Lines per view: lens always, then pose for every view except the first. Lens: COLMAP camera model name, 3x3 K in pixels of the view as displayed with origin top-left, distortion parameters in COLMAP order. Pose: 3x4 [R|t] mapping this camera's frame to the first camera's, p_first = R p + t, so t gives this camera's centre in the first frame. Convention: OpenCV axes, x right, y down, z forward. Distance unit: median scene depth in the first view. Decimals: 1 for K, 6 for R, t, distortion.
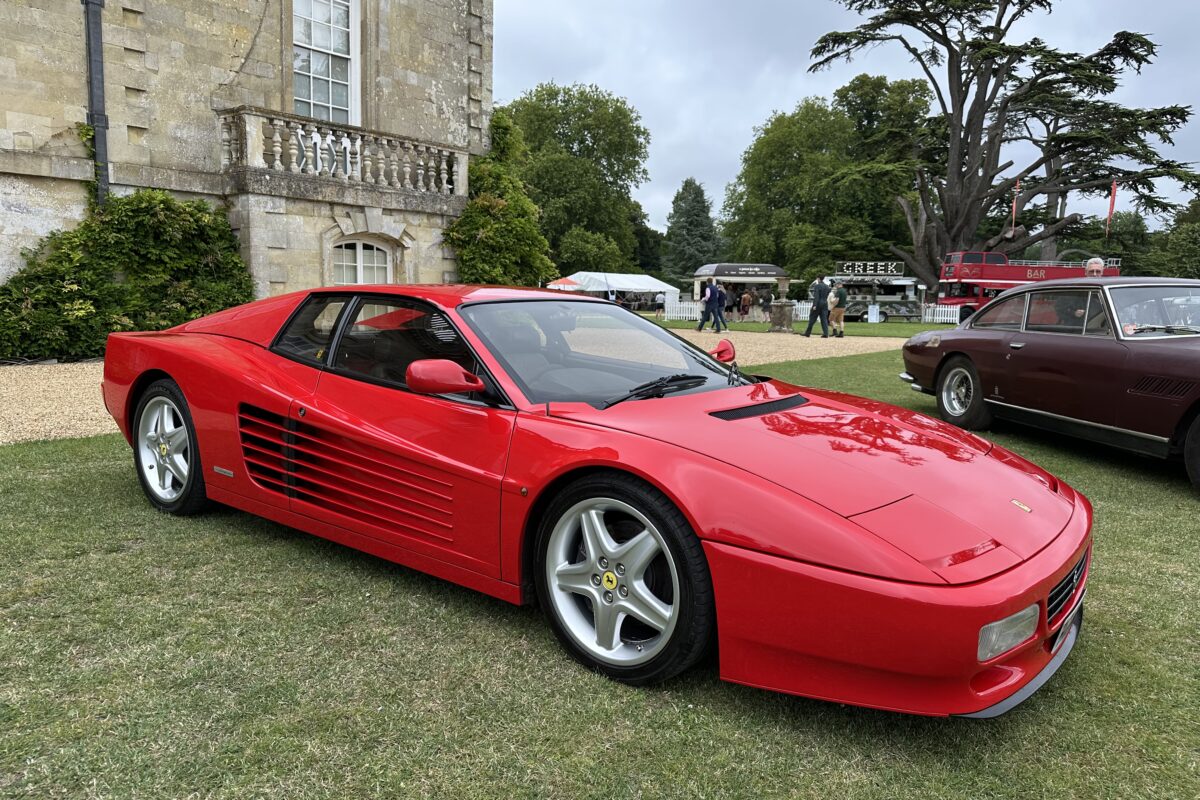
lens RADIAL K [[870.9, 0, 600.0], [0, 870.9, 400.0], [0, 0, 1]] dist [0.053644, -0.045361]
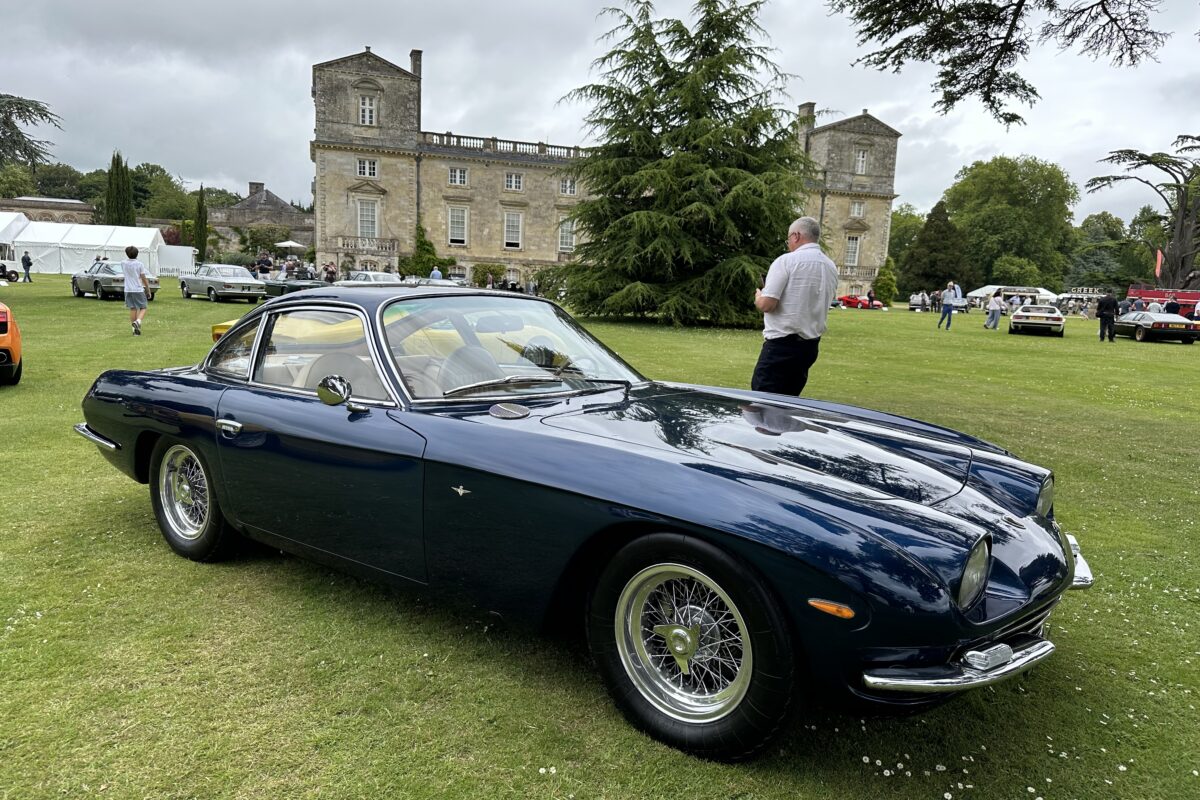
lens RADIAL K [[823.2, 0, 600.0], [0, 823.2, 400.0], [0, 0, 1]] dist [0.196953, -0.204451]
pose [[0.851320, 0.096040, -0.515782, 1.074393], [-0.095509, 0.995045, 0.027639, 0.500762], [0.515881, 0.025732, 0.856274, -4.019451]]
